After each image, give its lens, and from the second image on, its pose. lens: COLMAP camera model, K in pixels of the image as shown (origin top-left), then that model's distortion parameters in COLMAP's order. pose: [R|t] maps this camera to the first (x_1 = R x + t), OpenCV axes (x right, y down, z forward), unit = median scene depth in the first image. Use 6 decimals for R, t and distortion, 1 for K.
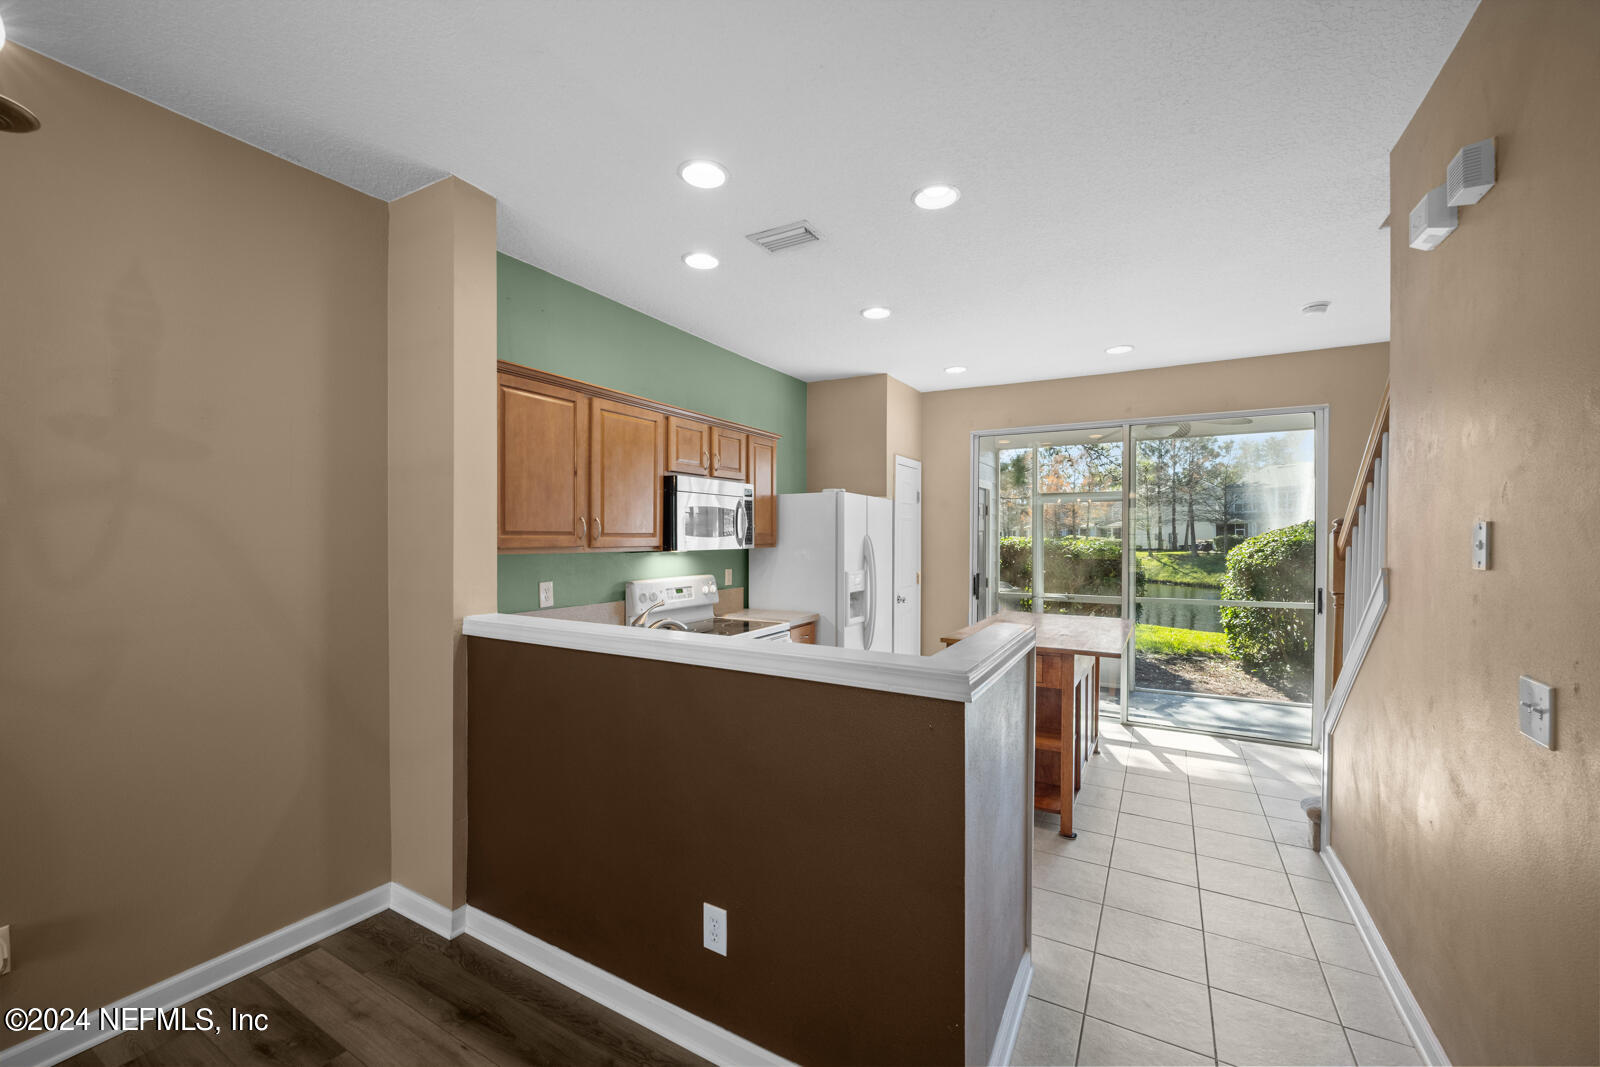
lens RADIAL K [[640.9, 0, 800.0], [0, 640.9, 533.5], [0, 0, 1]] dist [-0.003198, -0.000329]
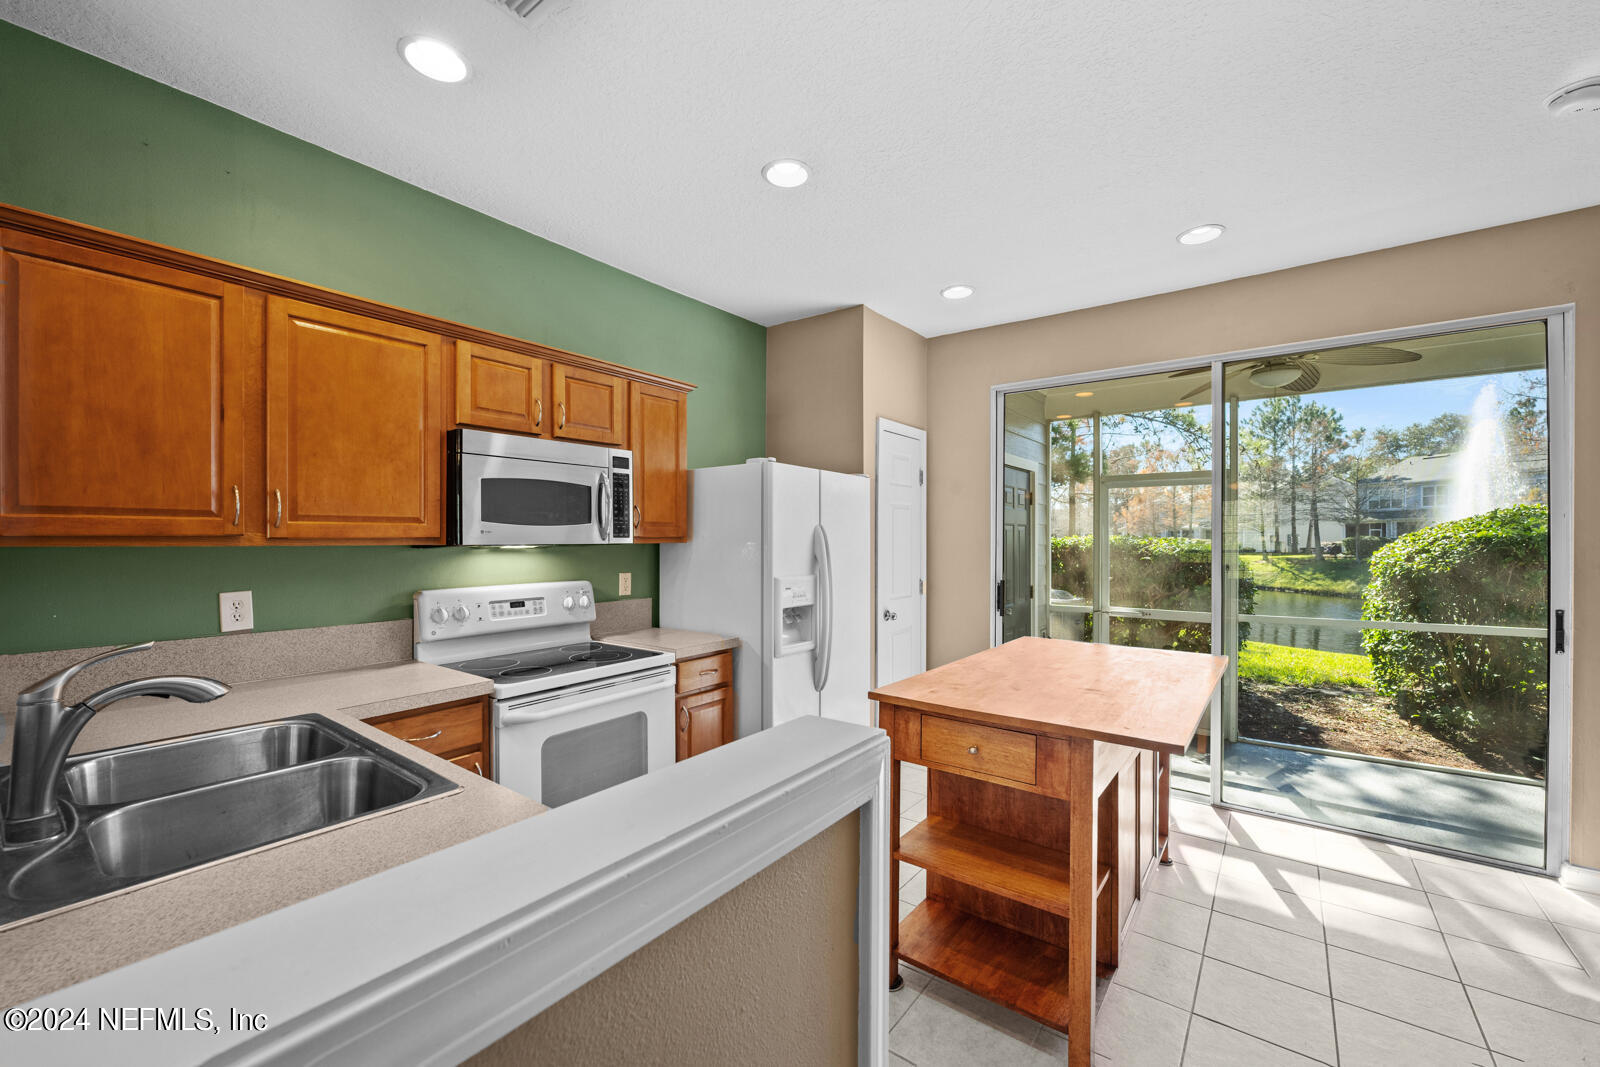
lens RADIAL K [[640.9, 0, 800.0], [0, 640.9, 533.5], [0, 0, 1]] dist [-0.003198, -0.000329]
pose [[0.991765, -0.002447, -0.128045, 0.144083], [0.001834, 0.999986, -0.004900, 0.012014], [0.128055, 0.004624, 0.991756, 0.248834]]
